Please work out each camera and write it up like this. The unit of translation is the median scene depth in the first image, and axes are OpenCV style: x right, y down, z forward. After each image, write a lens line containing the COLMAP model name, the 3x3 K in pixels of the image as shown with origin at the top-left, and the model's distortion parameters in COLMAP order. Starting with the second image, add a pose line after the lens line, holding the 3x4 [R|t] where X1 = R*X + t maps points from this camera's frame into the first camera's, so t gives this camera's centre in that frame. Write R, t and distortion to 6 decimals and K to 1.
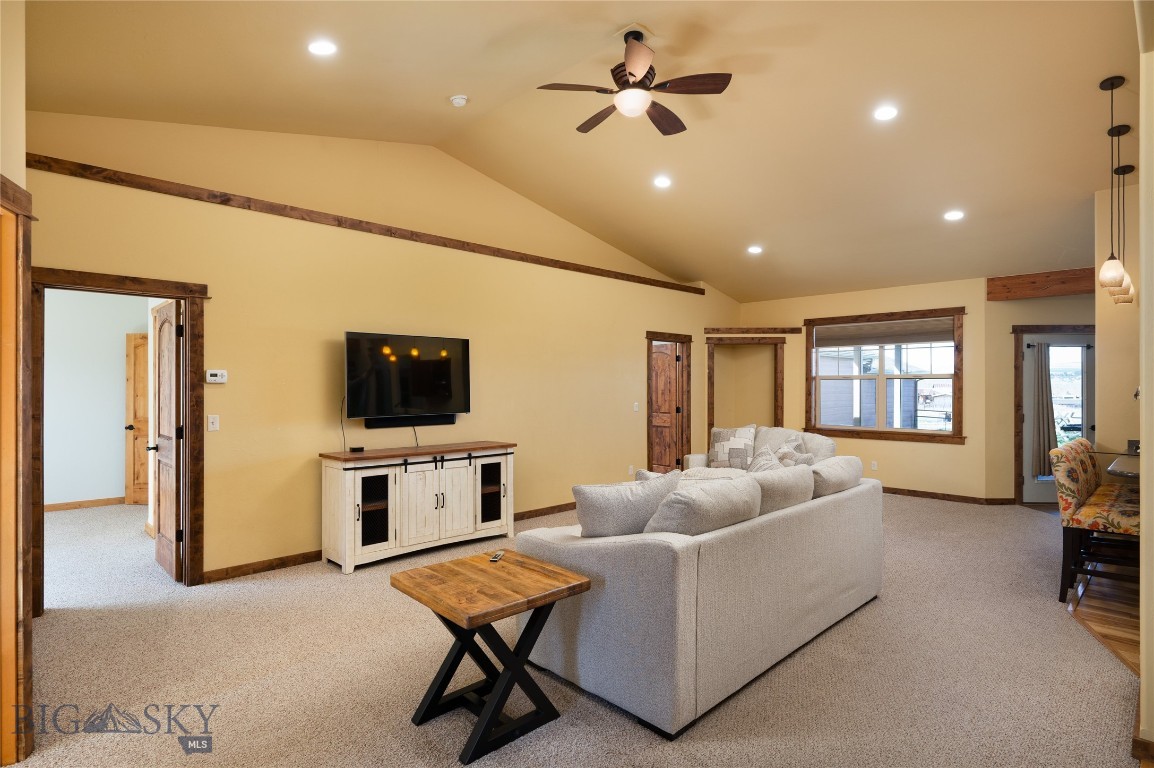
lens RADIAL K [[598.7, 0, 576.7], [0, 598.7, 387.5], [0, 0, 1]] dist [0.001044, 0.000424]
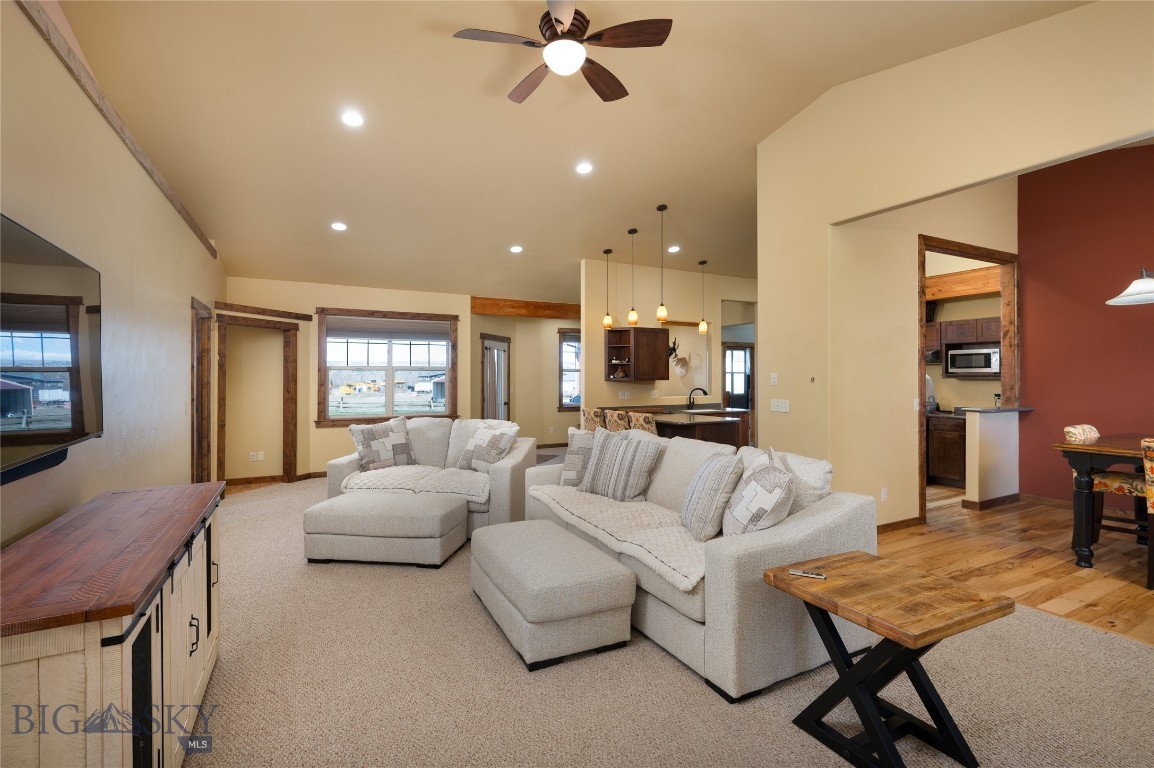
lens RADIAL K [[522.8, 0, 574.7], [0, 522.8, 374.2], [0, 0, 1]] dist [-0.002677, -0.001927]
pose [[0.263416, 0.003738, 0.964675, -0.441389], [0.004278, 0.999978, -0.005043, -0.000133], [-0.964673, 0.005455, 0.263394, 0.529773]]
